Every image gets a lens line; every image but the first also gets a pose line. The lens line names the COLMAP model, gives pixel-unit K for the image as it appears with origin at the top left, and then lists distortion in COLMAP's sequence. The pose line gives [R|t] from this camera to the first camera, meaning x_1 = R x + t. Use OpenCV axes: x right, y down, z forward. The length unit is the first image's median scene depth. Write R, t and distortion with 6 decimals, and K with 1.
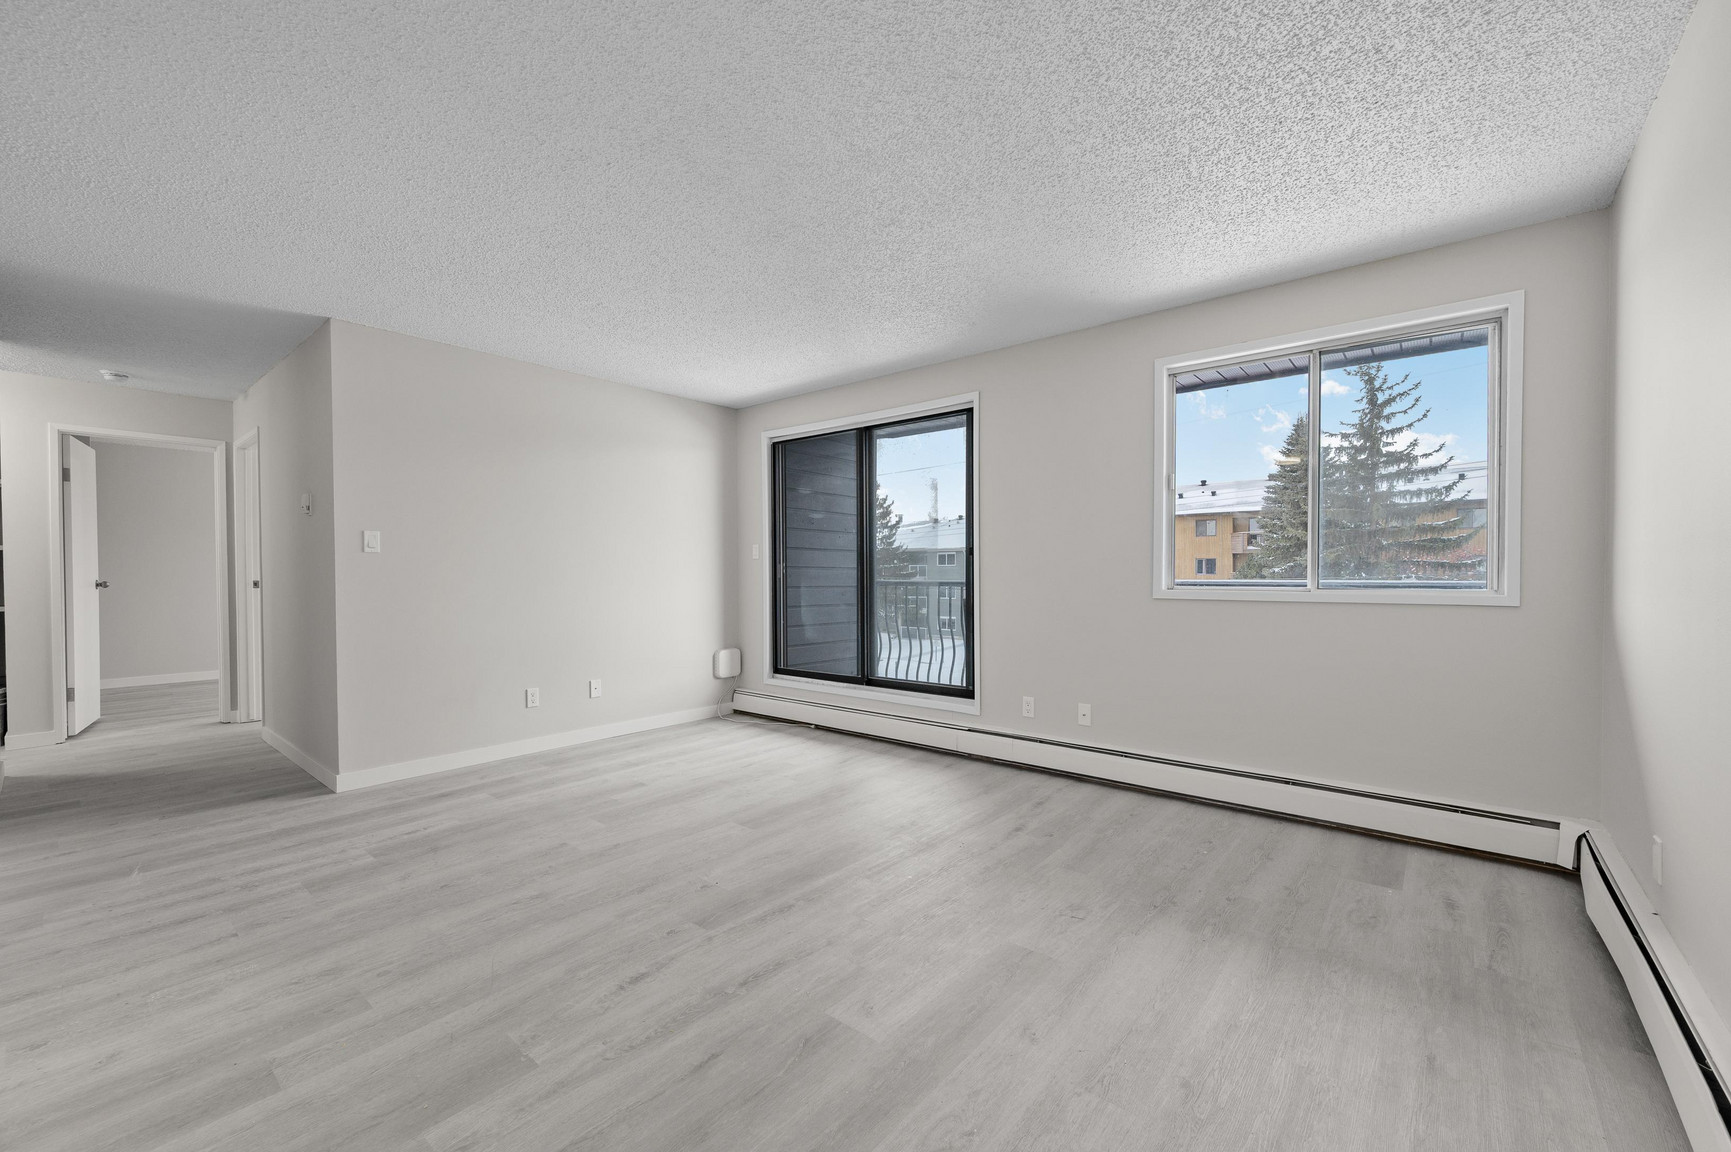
lens RADIAL K [[706.0, 0, 879.6], [0, 706.0, 583.5], [0, 0, 1]] dist [-0.001541, 0.000183]
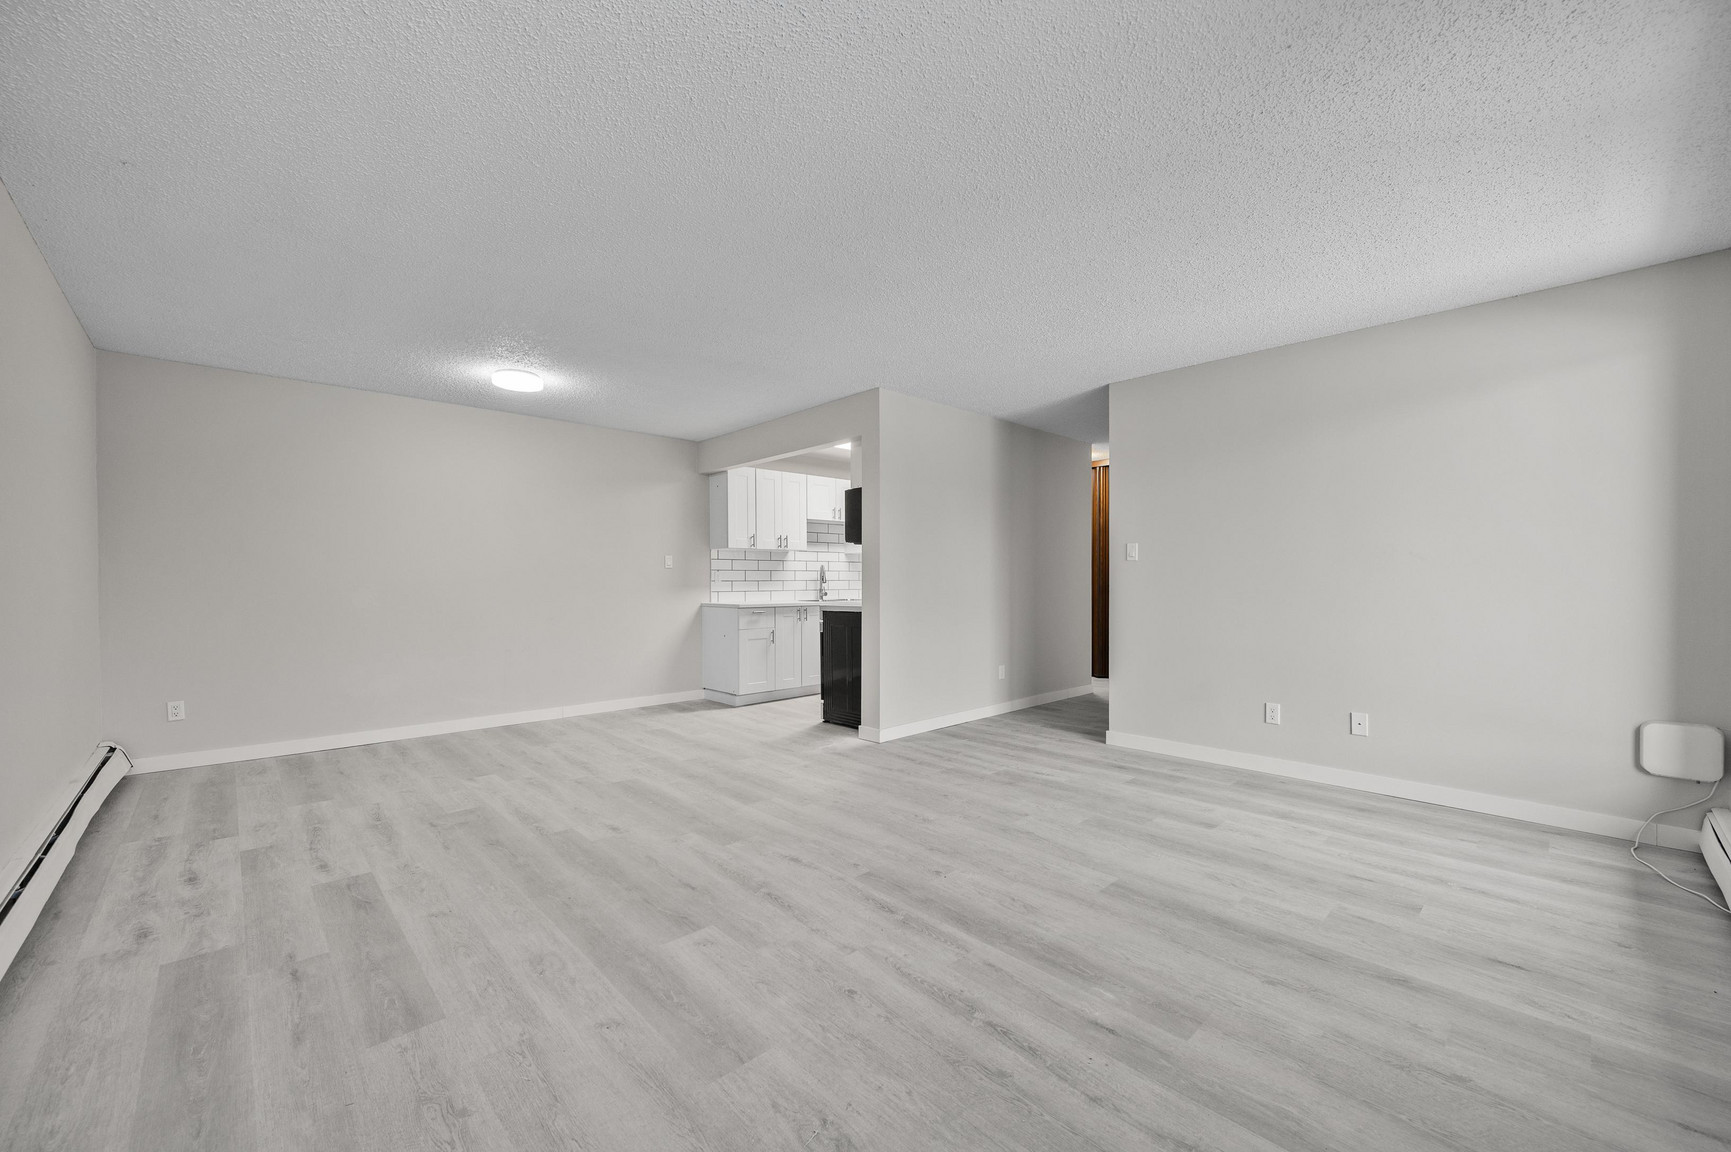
lens RADIAL K [[683.7, 0, 865.5], [0, 683.7, 576.0], [0, 0, 1]] dist [0.000488, -0.000035]
pose [[-0.133763, 0.000490, -0.991013, 0.469862], [-0.013088, 0.999912, 0.002261, -0.012054], [0.990927, 0.013273, -0.133745, 0.606541]]
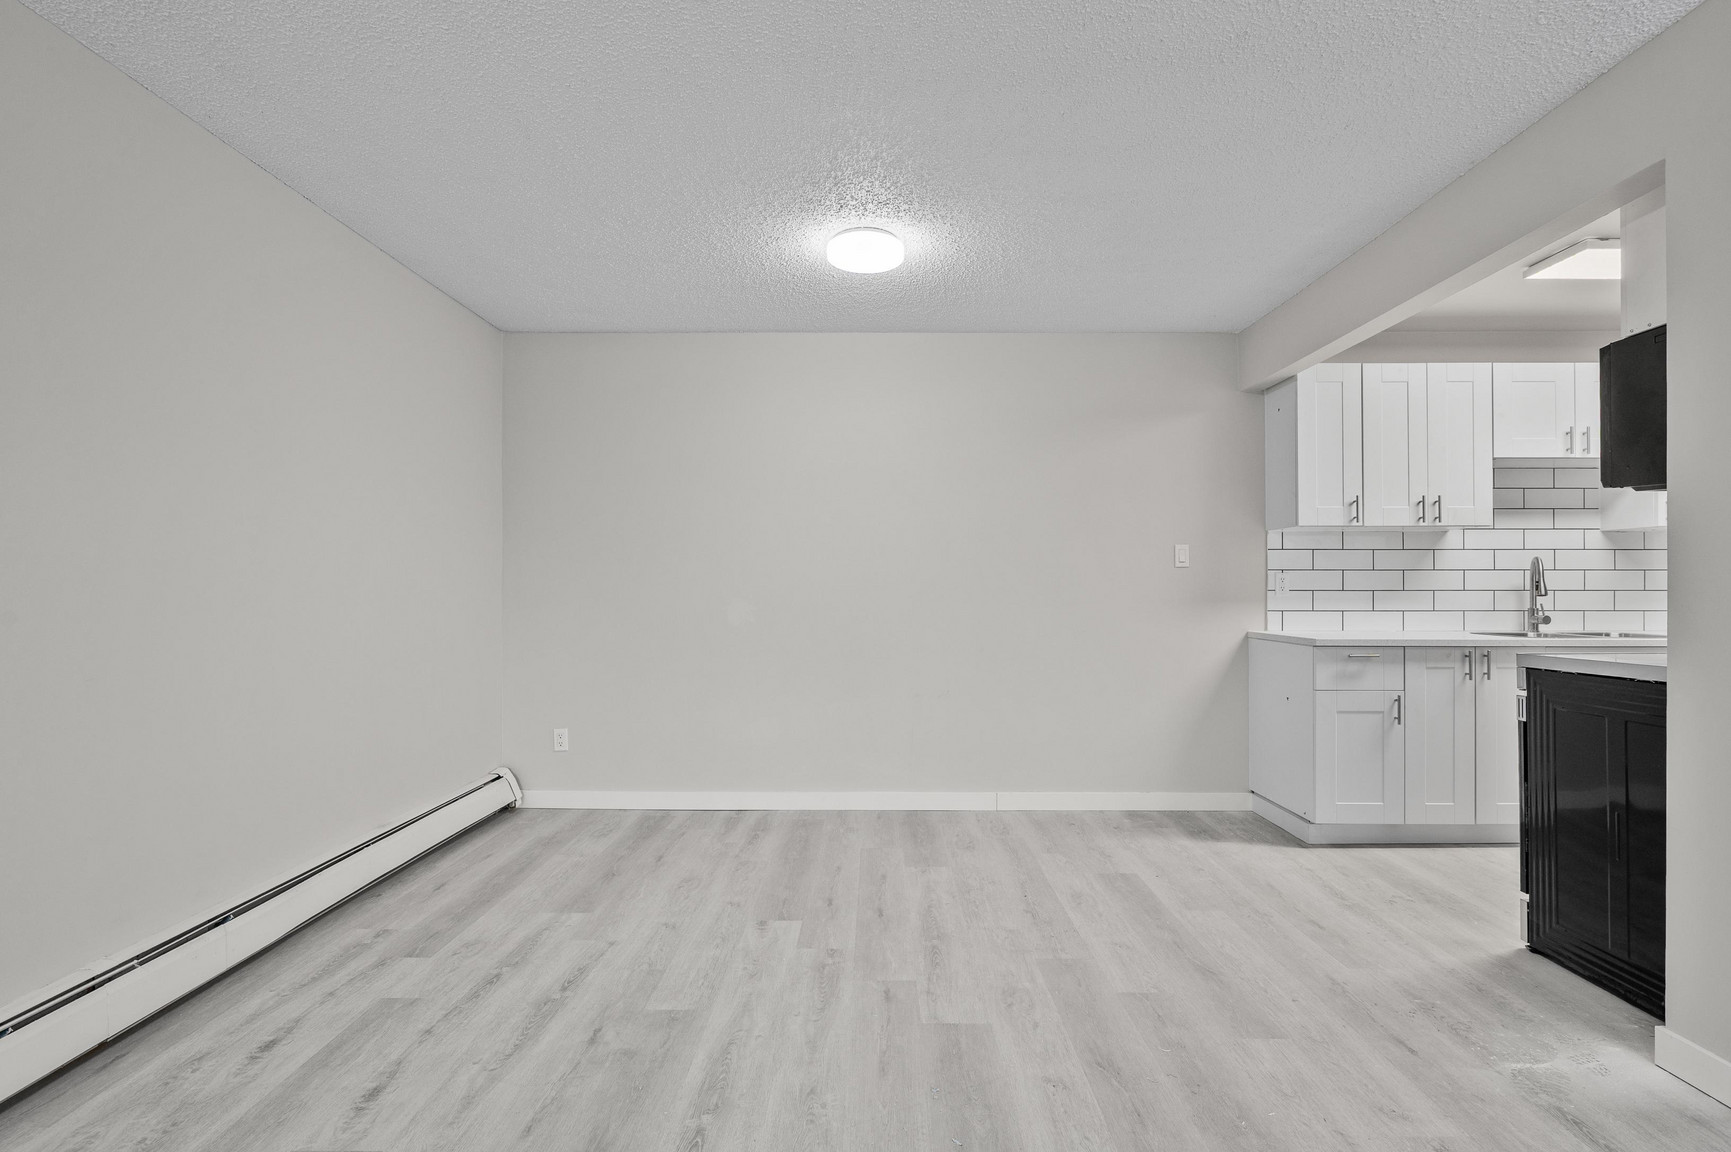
lens RADIAL K [[826.3, 0, 874.6], [0, 826.3, 584.9], [0, 0, 1]] dist [-0.002980, 0.000298]
pose [[-0.775867, 0.003634, -0.630886, -0.024232], [-0.006525, 0.999884, 0.013785, -0.010051], [0.630863, 0.014812, -0.775753, 0.525695]]
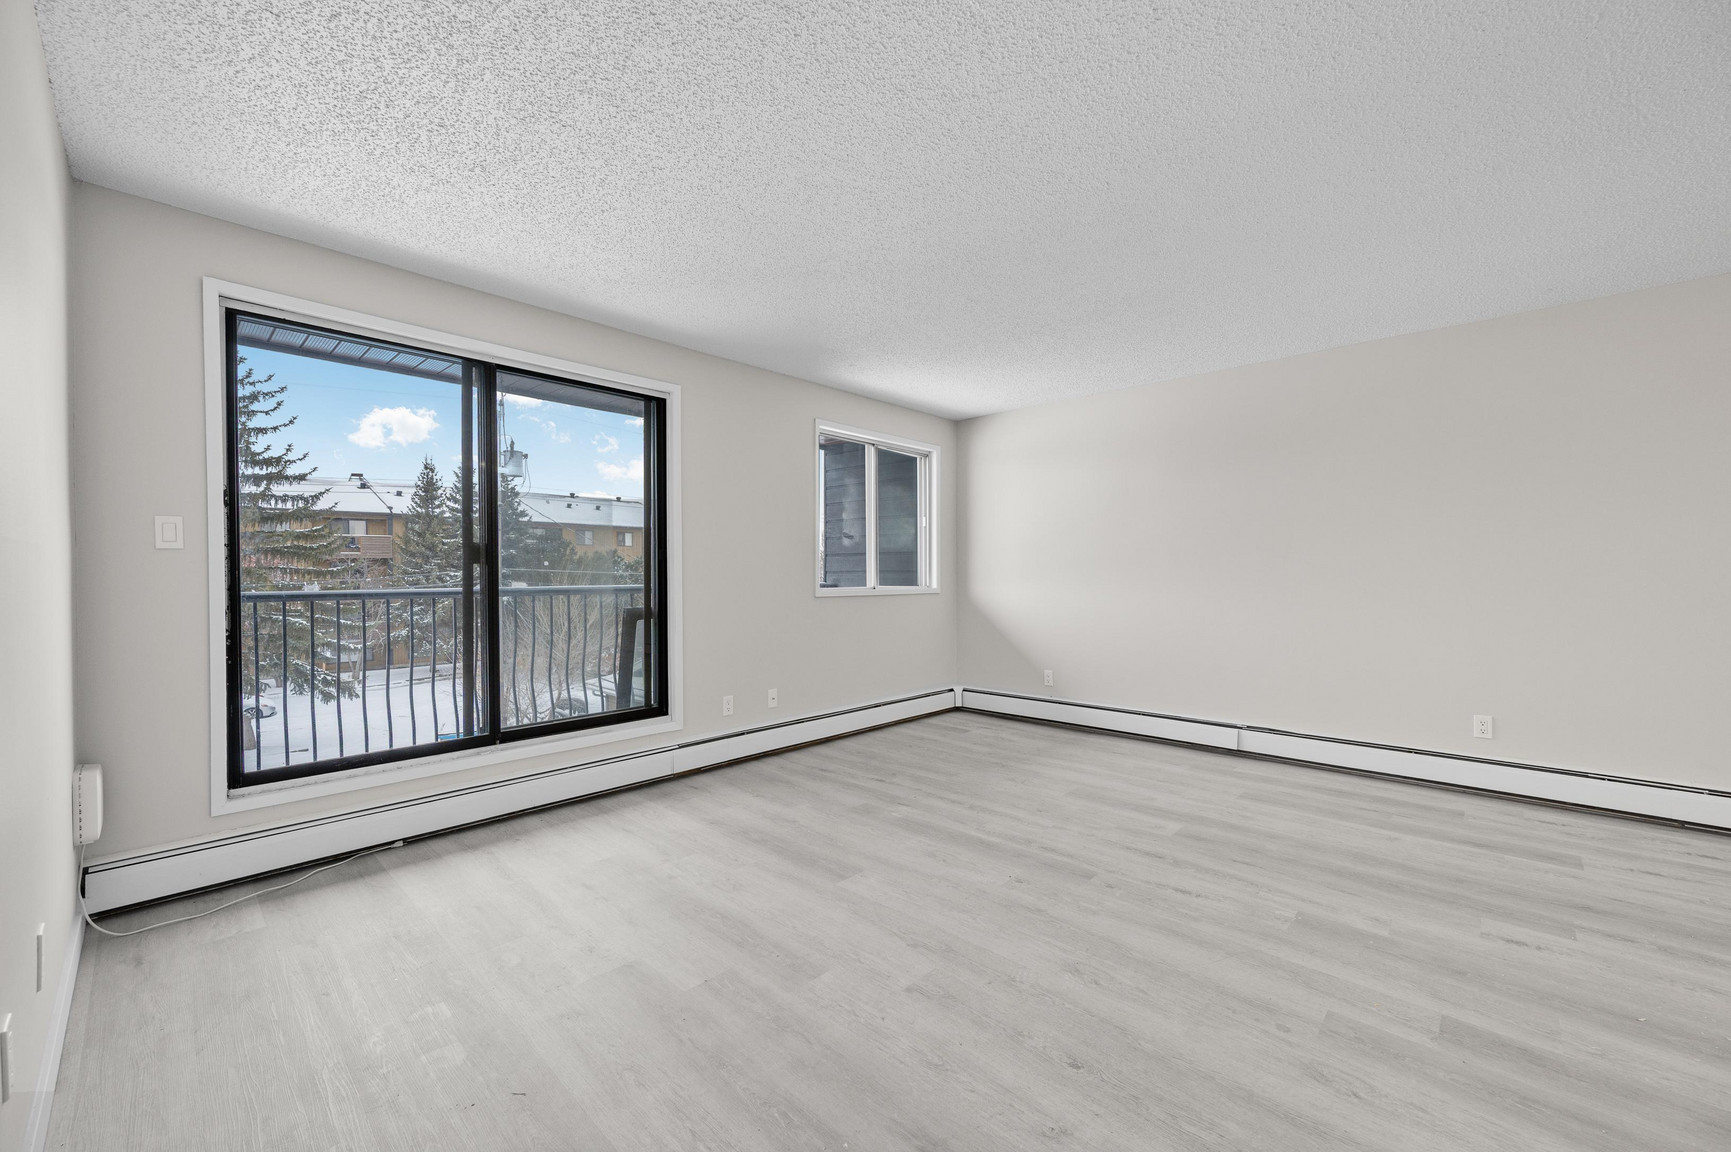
lens RADIAL K [[677.7, 0, 873.9], [0, 677.7, 579.9], [0, 0, 1]] dist [-0.000313, -0.000048]
pose [[0.062252, -0.002712, 0.998057, -0.739037], [0.017792, 0.999840, 0.001607, -0.009461], [-0.997902, 0.017657, 0.062290, 0.676810]]
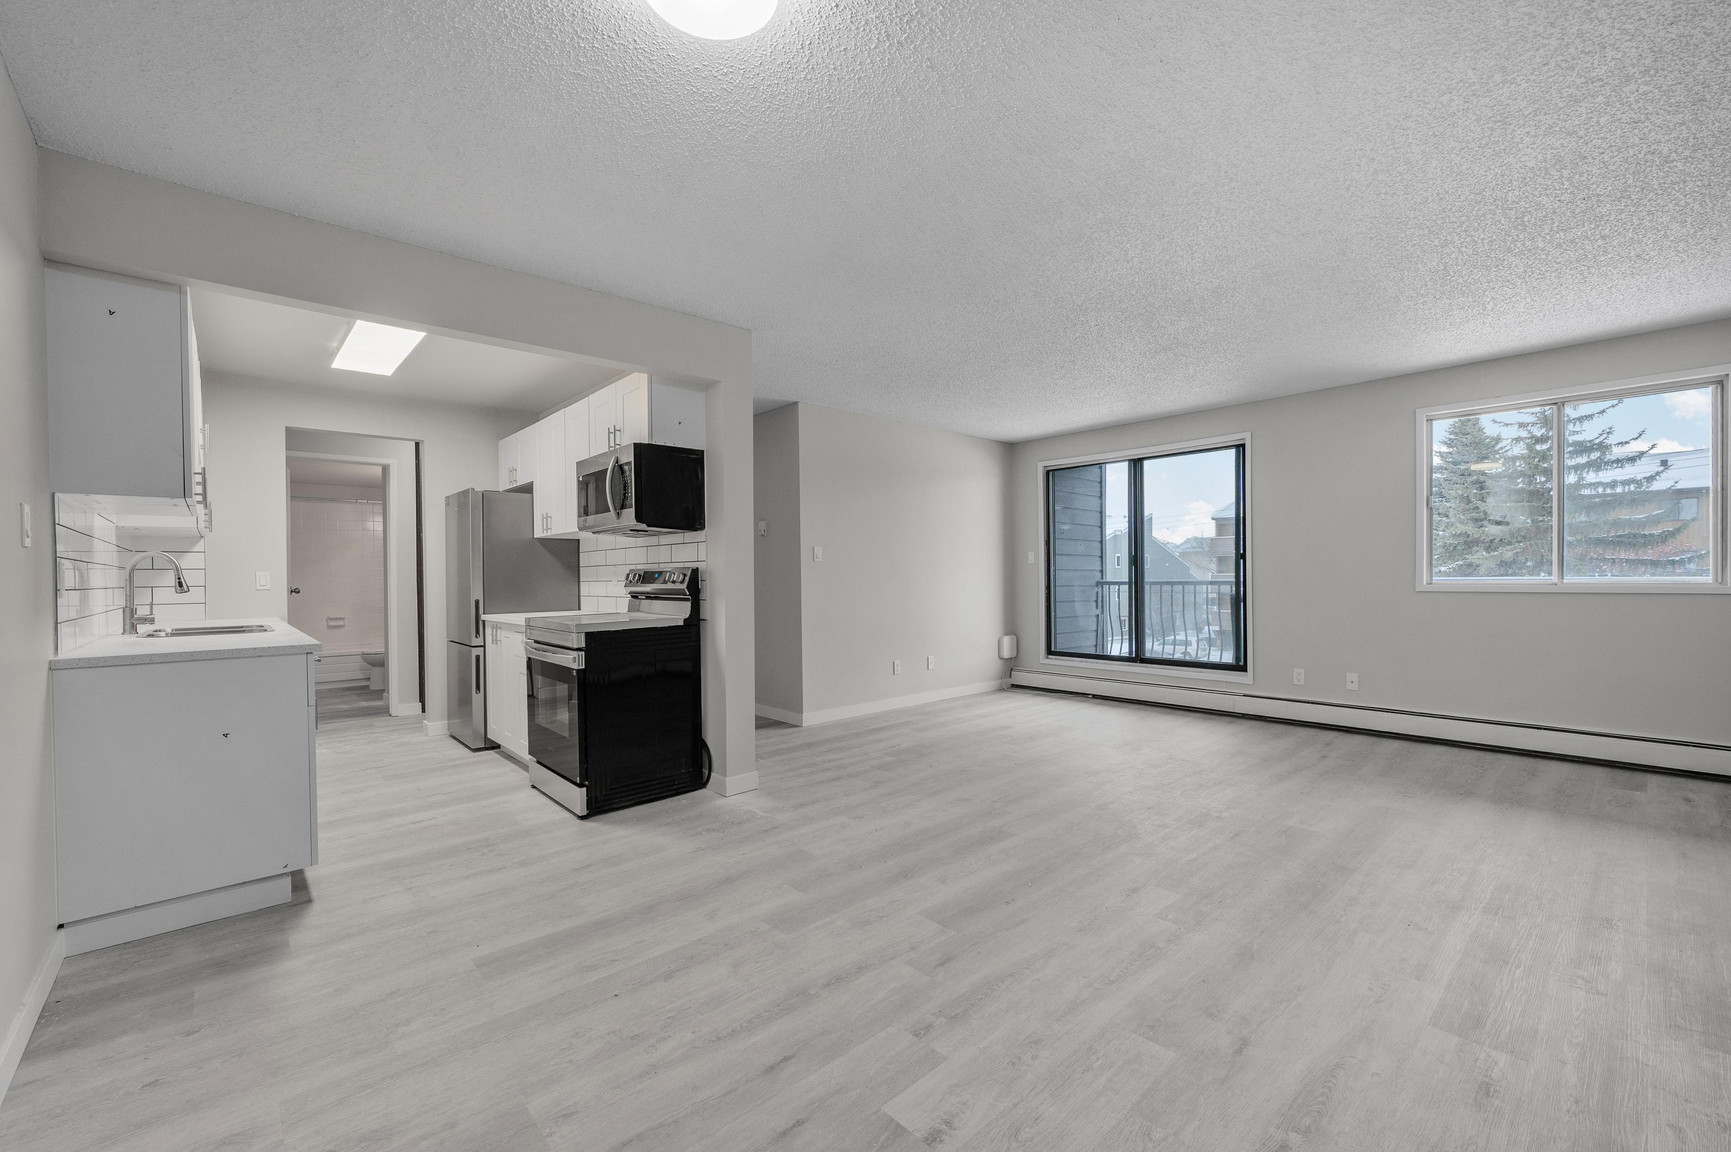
lens RADIAL K [[718.6, 0, 870.2], [0, 718.6, 585.3], [0, 0, 1]] dist [-0.002924, -0.000517]
pose [[0.989319, -0.005339, -0.145671, -0.349030], [0.004974, 0.999984, -0.002873, 0.007819], [0.145684, 0.002117, 0.989329, -0.382991]]
